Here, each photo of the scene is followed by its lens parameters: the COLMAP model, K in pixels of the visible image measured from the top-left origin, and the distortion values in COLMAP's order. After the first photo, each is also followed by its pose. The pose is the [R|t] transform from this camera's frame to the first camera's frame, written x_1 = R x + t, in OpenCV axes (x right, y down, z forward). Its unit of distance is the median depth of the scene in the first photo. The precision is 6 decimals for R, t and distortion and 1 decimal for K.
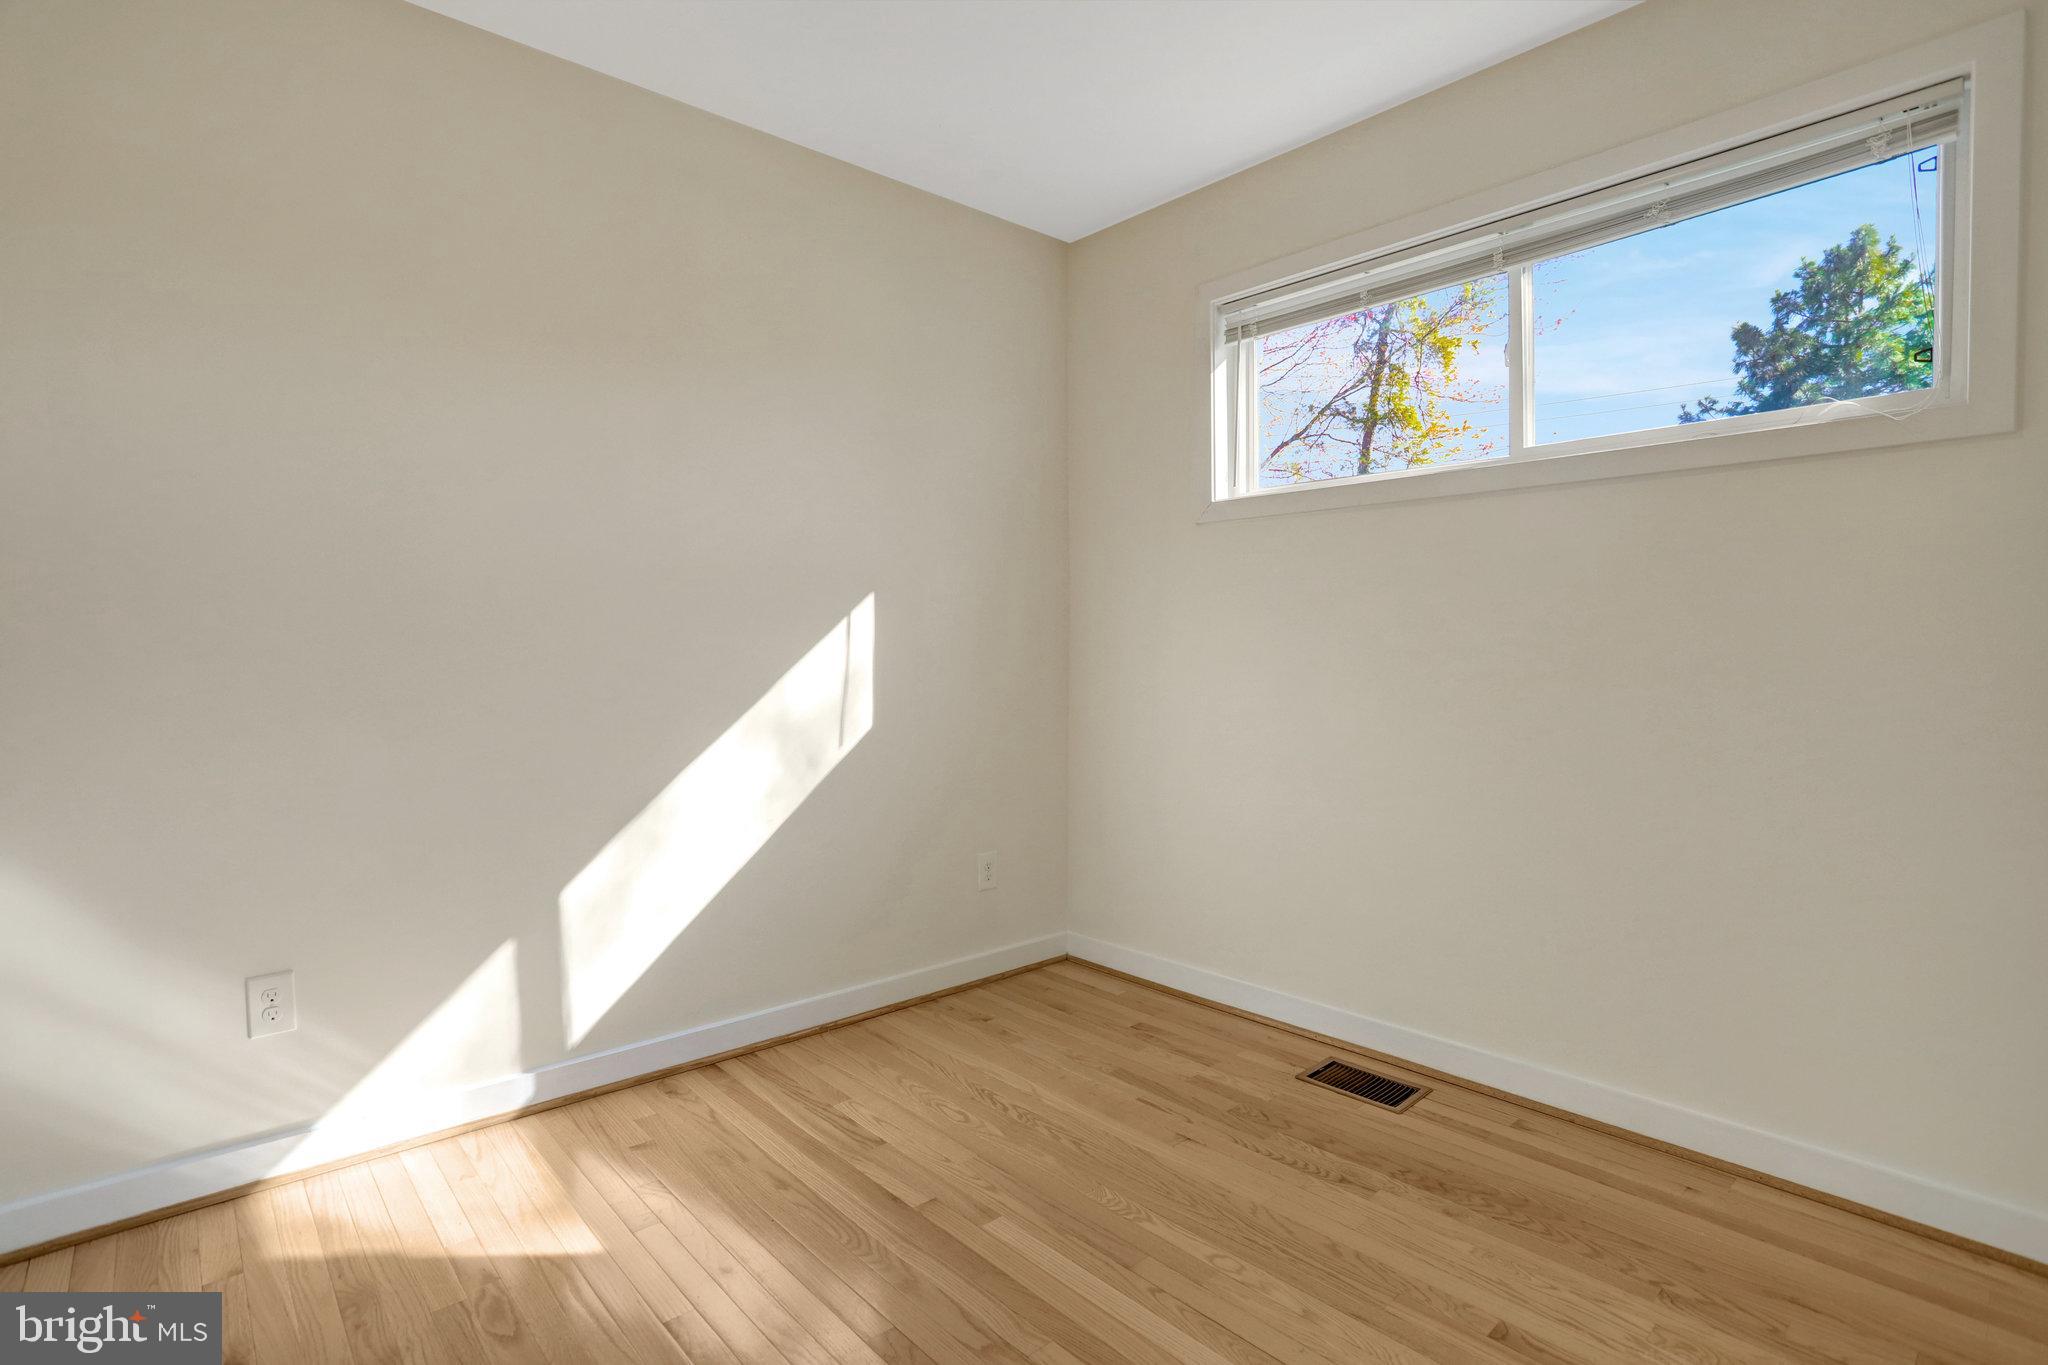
lens RADIAL K [[1009.7, 0, 1018.5], [0, 1009.7, 645.6], [0, 0, 1]] dist [-0.055118, 0.025230]
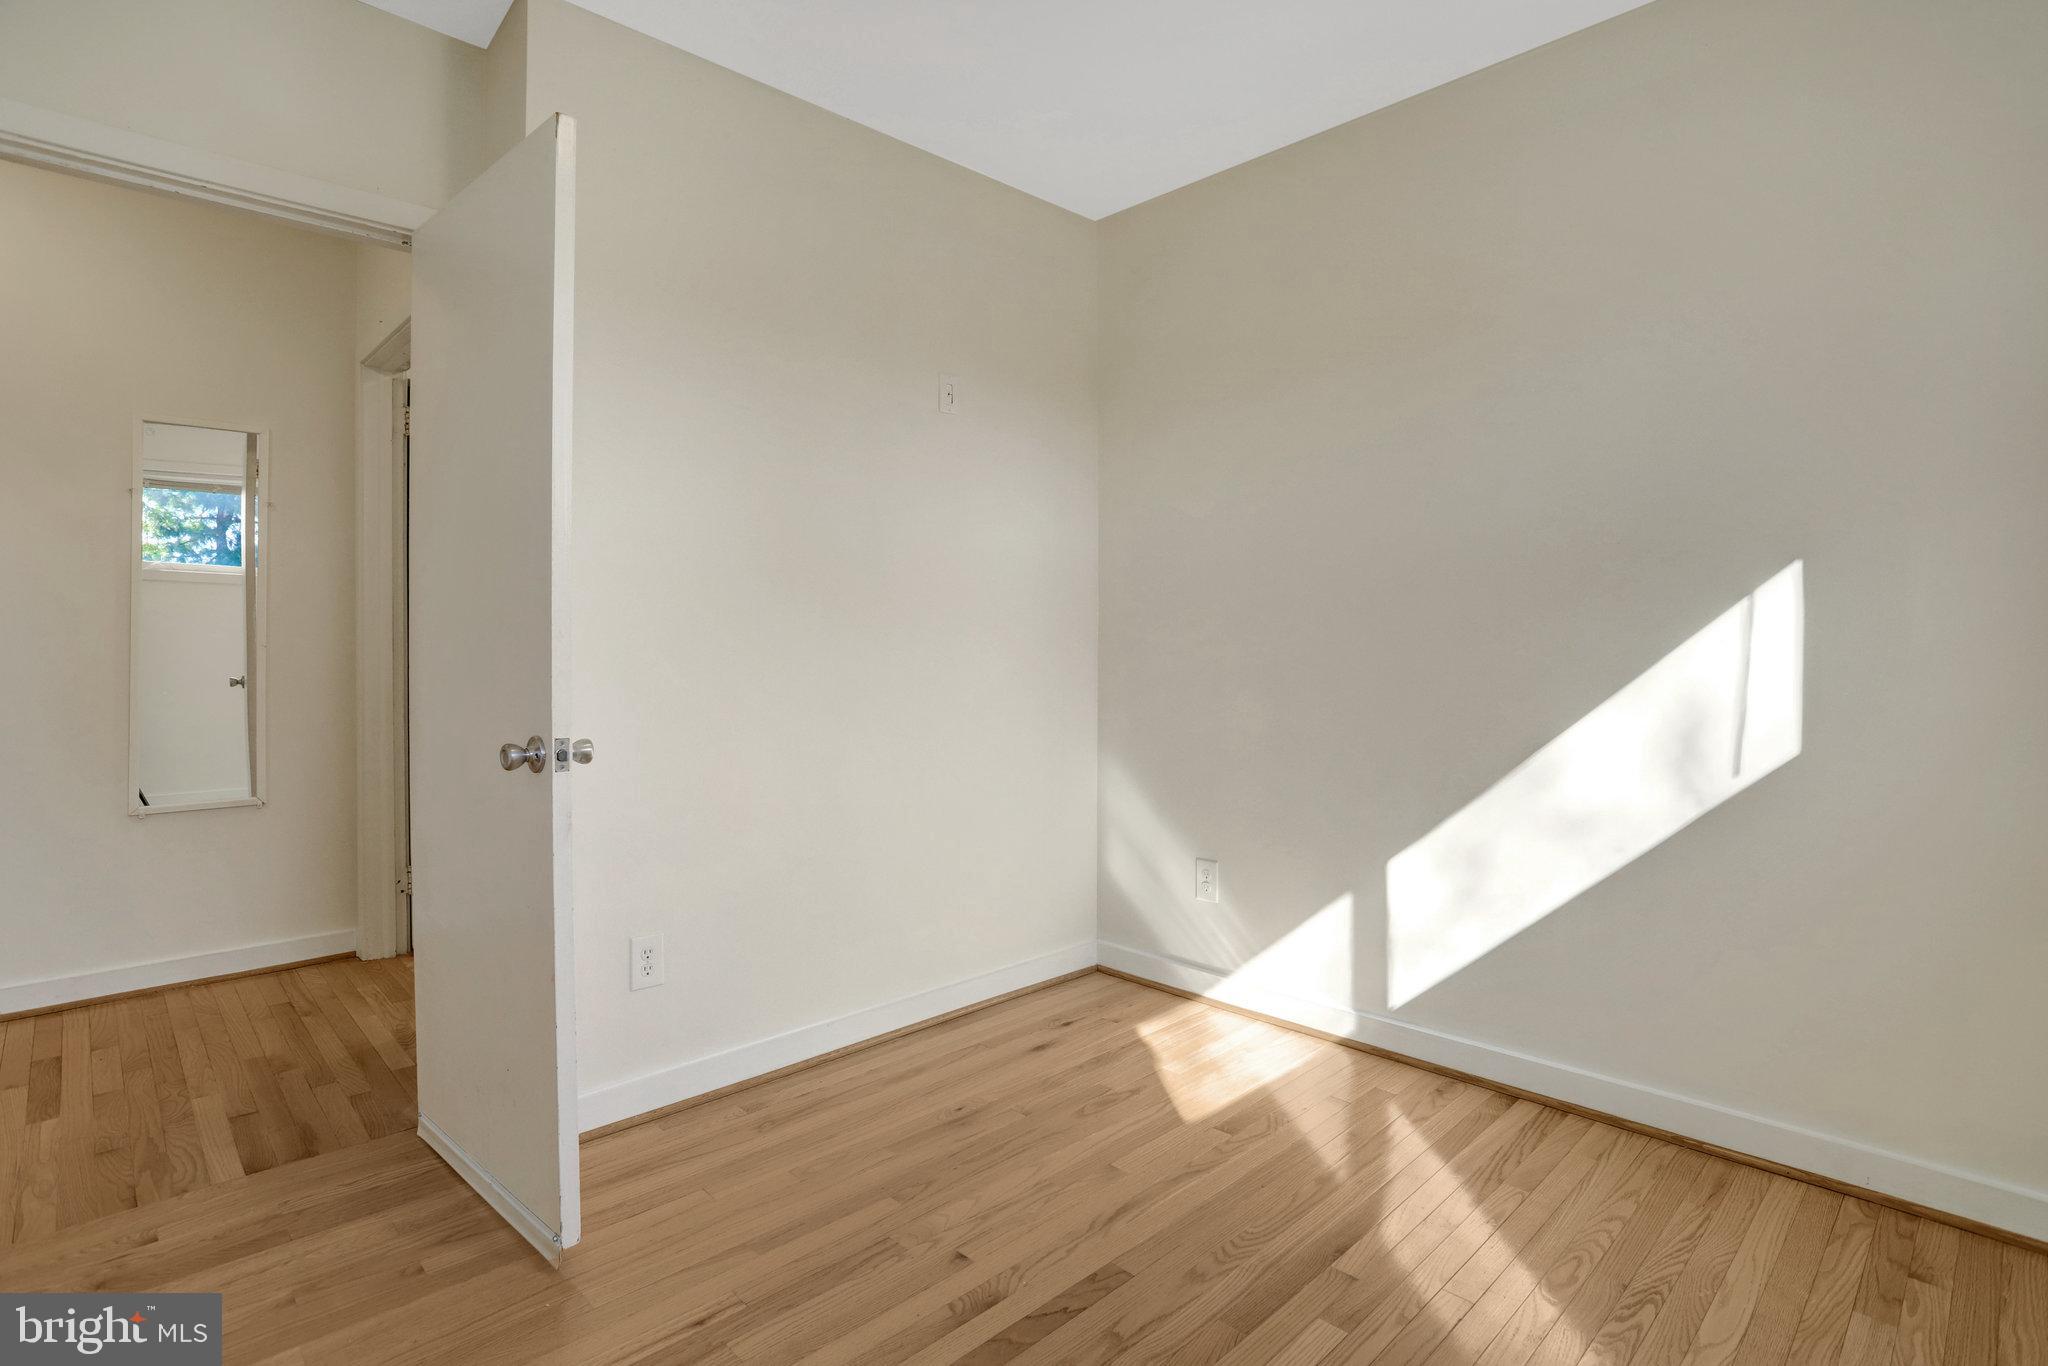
lens RADIAL K [[1023.5, 0, 1026.4], [0, 1023.5, 620.3], [0, 0, 1]] dist [-0.066004, 0.030772]
pose [[0.048859, -0.012605, -0.998726, 0.634761], [0.001961, 0.999920, -0.012524, -0.004967], [0.998804, -0.001347, 0.048880, 0.550661]]
